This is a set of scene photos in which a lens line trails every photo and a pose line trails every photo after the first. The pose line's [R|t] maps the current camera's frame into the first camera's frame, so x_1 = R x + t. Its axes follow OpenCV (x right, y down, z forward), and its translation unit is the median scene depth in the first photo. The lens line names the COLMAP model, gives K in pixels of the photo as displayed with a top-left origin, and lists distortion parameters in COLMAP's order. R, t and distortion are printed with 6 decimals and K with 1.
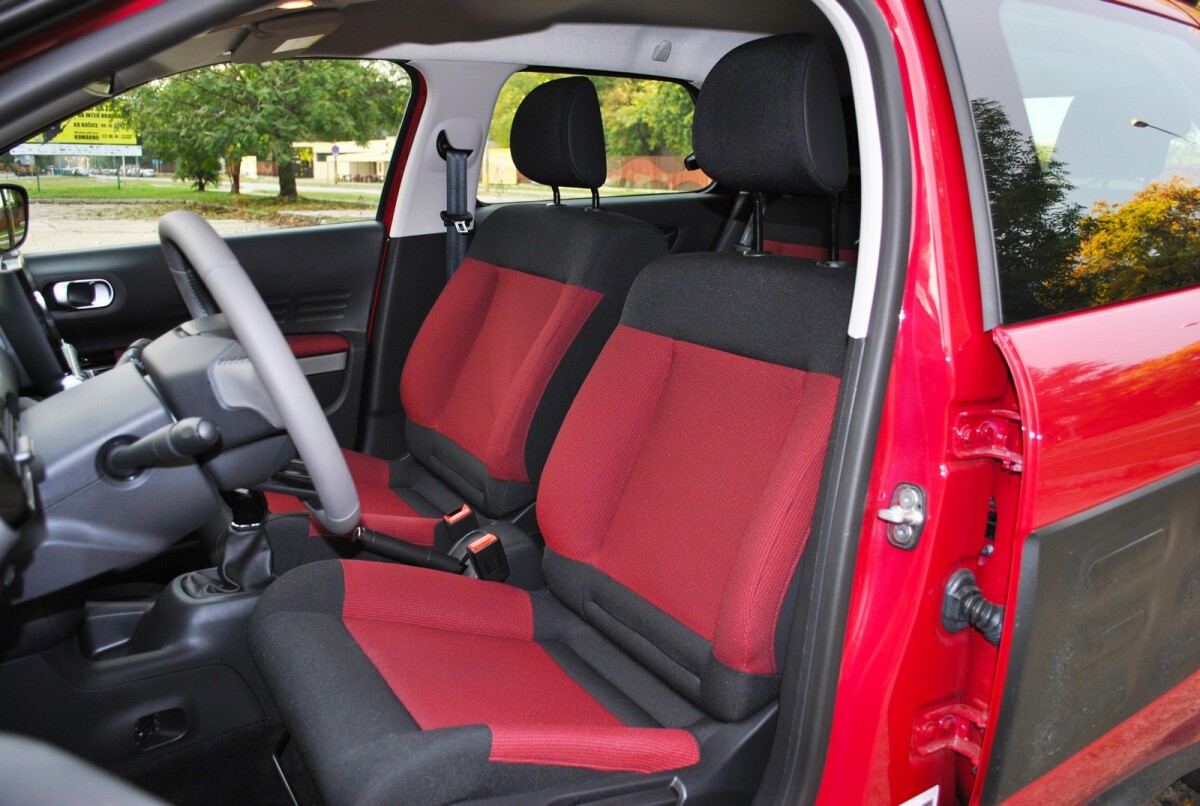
lens RADIAL K [[953.3, 0, 593.8], [0, 953.3, 400.7], [0, 0, 1]] dist [-0.081734, 0.006040]
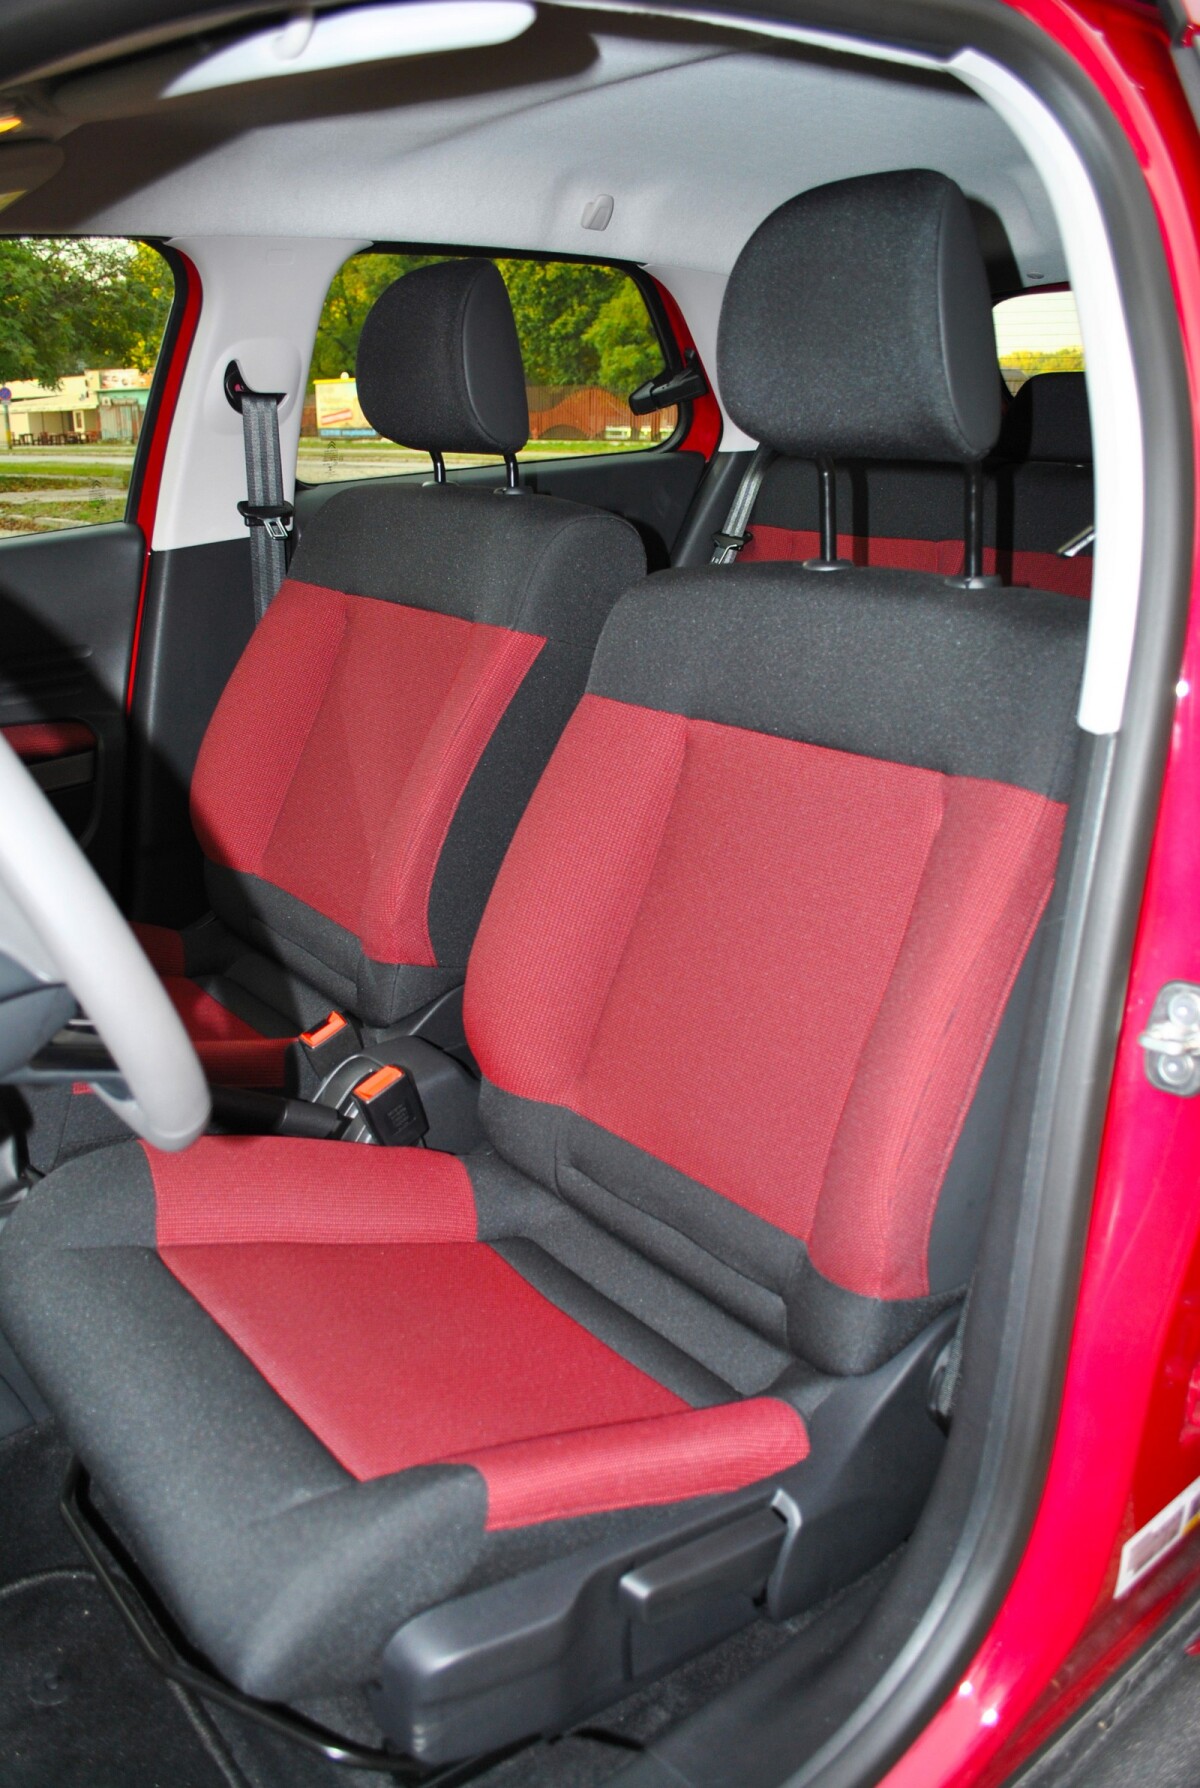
lens RADIAL K [[1420.4, 0, 583.3], [0, 1420.4, 903.4], [0, 0, 1]] dist [-0.081734, 0.006040]
pose [[0.993093, -0.062699, 0.099170, -0.058662], [0.052494, 0.993360, 0.102370, -0.035443], [-0.104930, -0.096457, 0.989791, 0.111130]]
